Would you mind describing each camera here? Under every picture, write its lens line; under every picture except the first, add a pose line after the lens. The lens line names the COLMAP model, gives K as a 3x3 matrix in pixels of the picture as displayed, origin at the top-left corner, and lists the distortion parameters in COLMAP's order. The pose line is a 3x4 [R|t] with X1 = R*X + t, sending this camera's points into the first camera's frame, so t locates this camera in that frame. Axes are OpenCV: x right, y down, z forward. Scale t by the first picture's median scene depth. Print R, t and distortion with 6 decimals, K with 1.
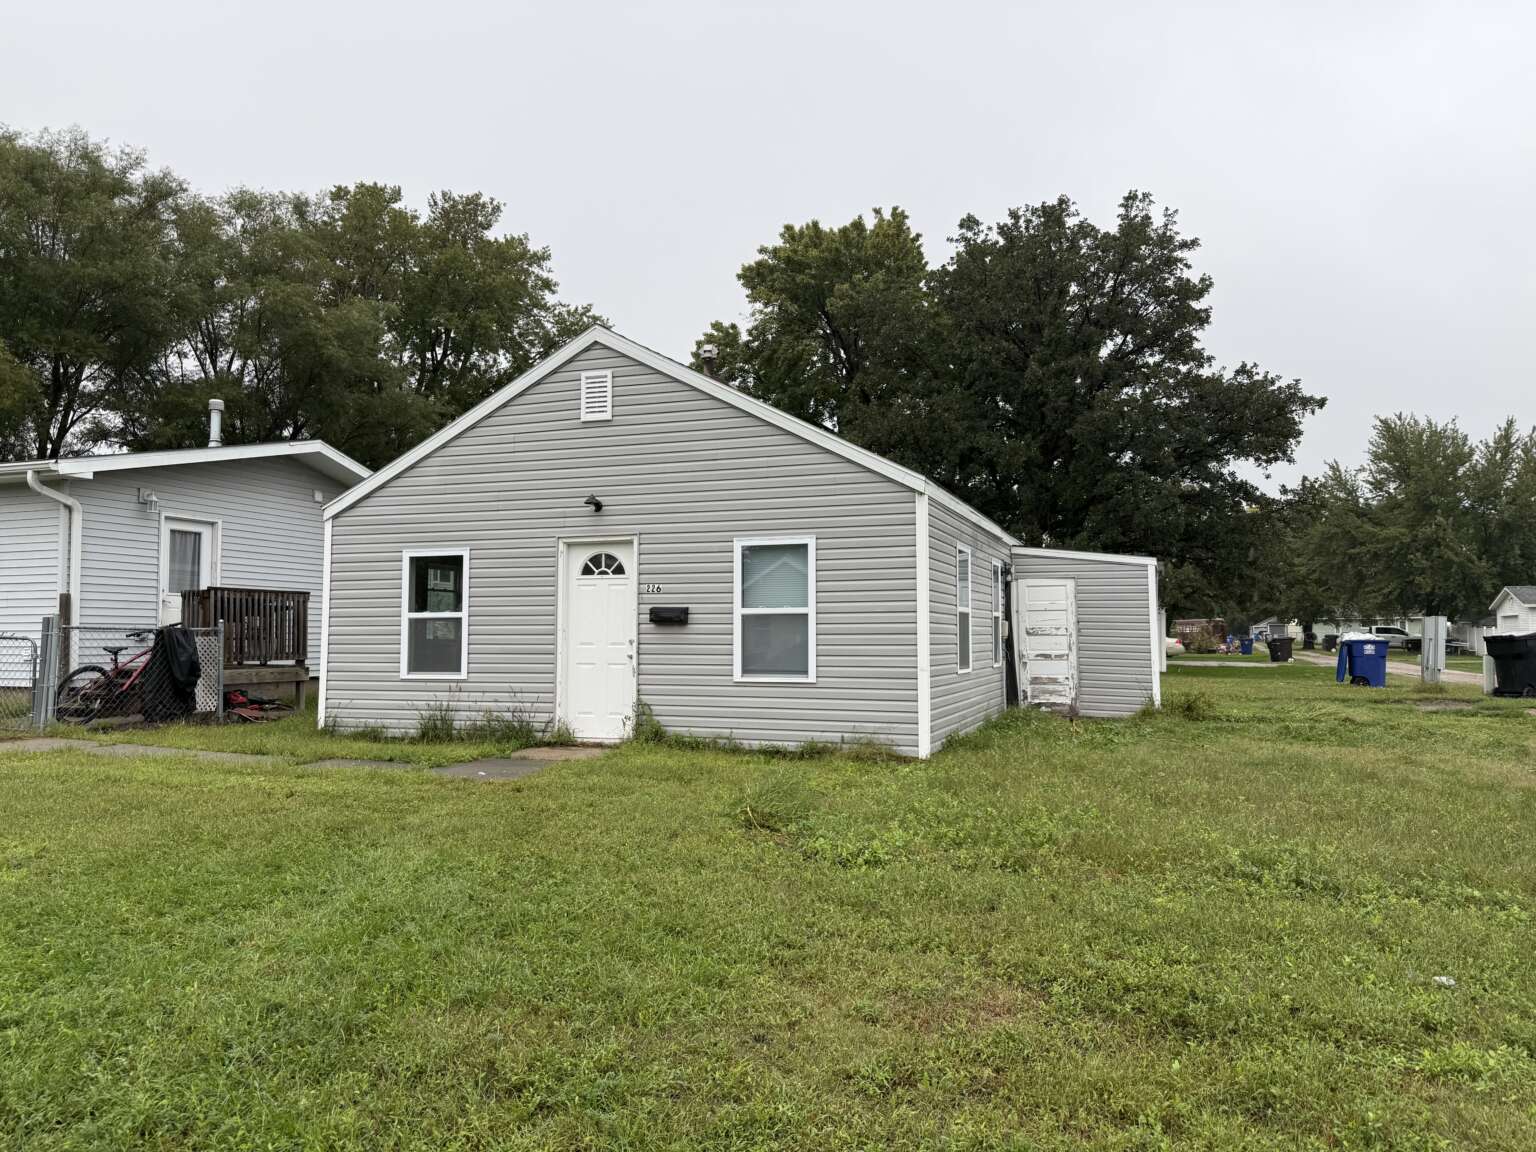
lens RADIAL K [[1077.4, 0, 769.4], [0, 1077.4, 580.3], [0, 0, 1]] dist [-0.005651, -0.002431]
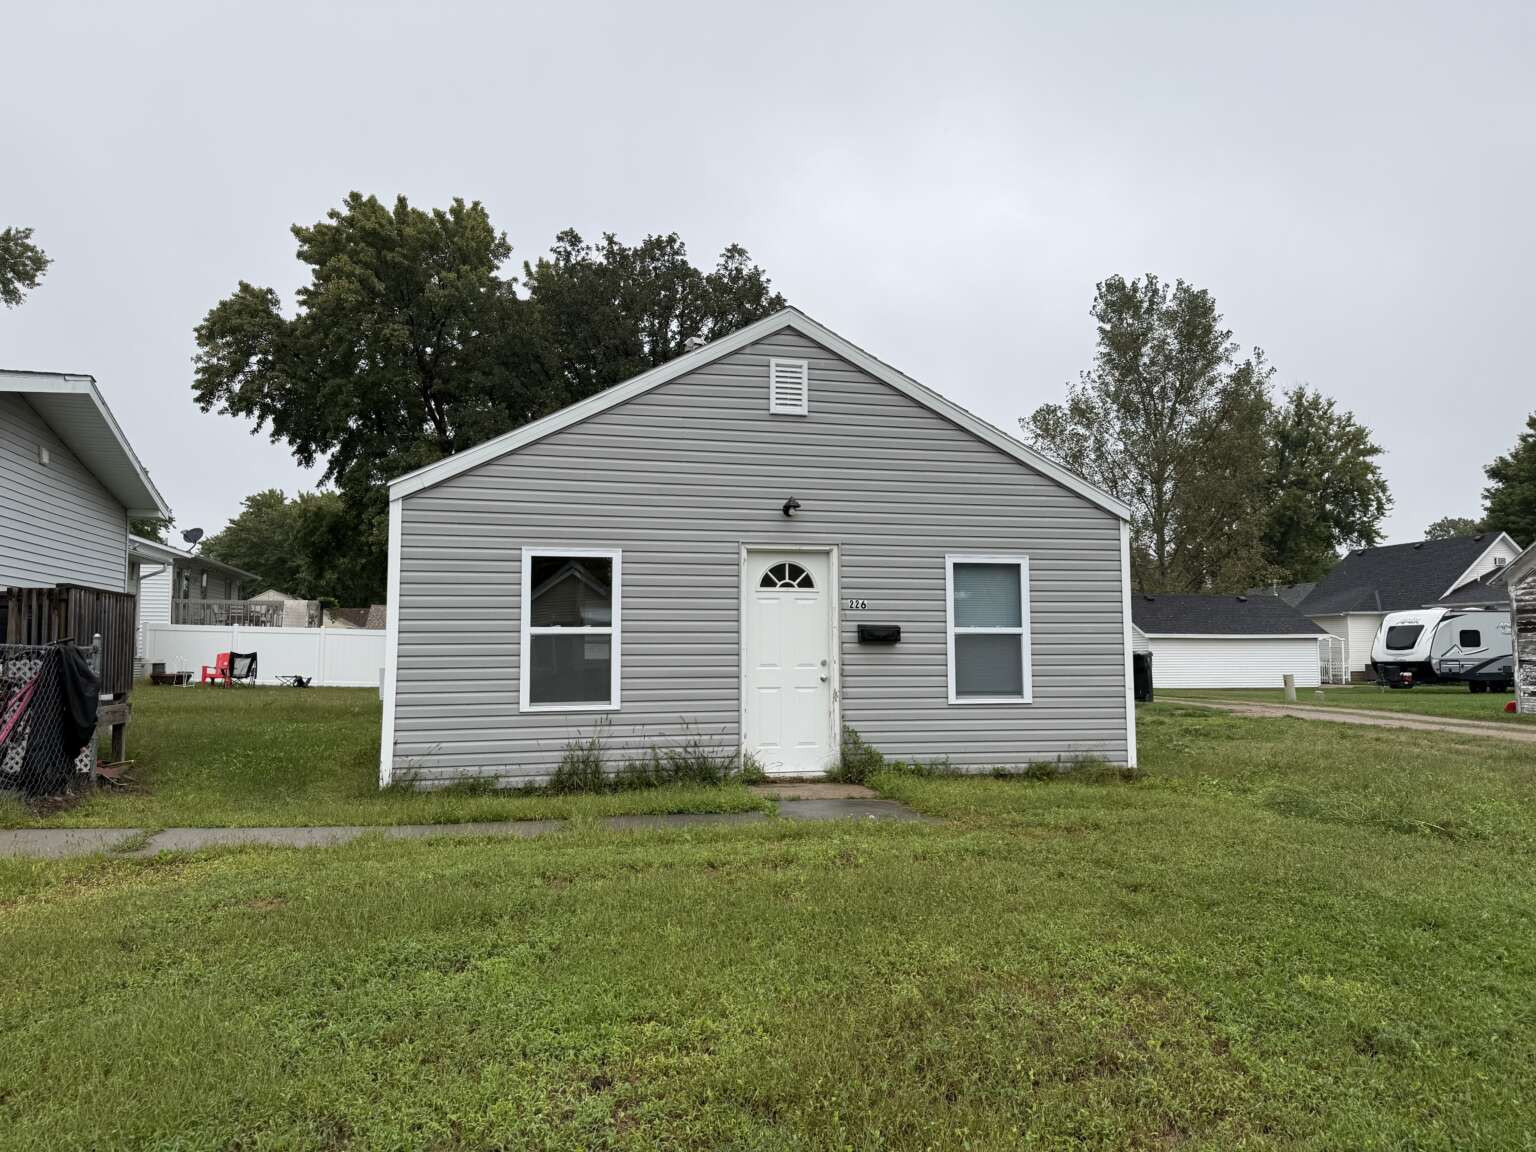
lens RADIAL K [[1094.1, 0, 767.1], [0, 1094.1, 570.3], [0, 0, 1]] dist [0.042047, -0.001037]
pose [[0.844981, 0.041510, 0.533183, -0.653492], [-0.025448, 0.998975, -0.037445, 0.015110], [-0.534191, 0.018072, 0.845171, 0.245519]]
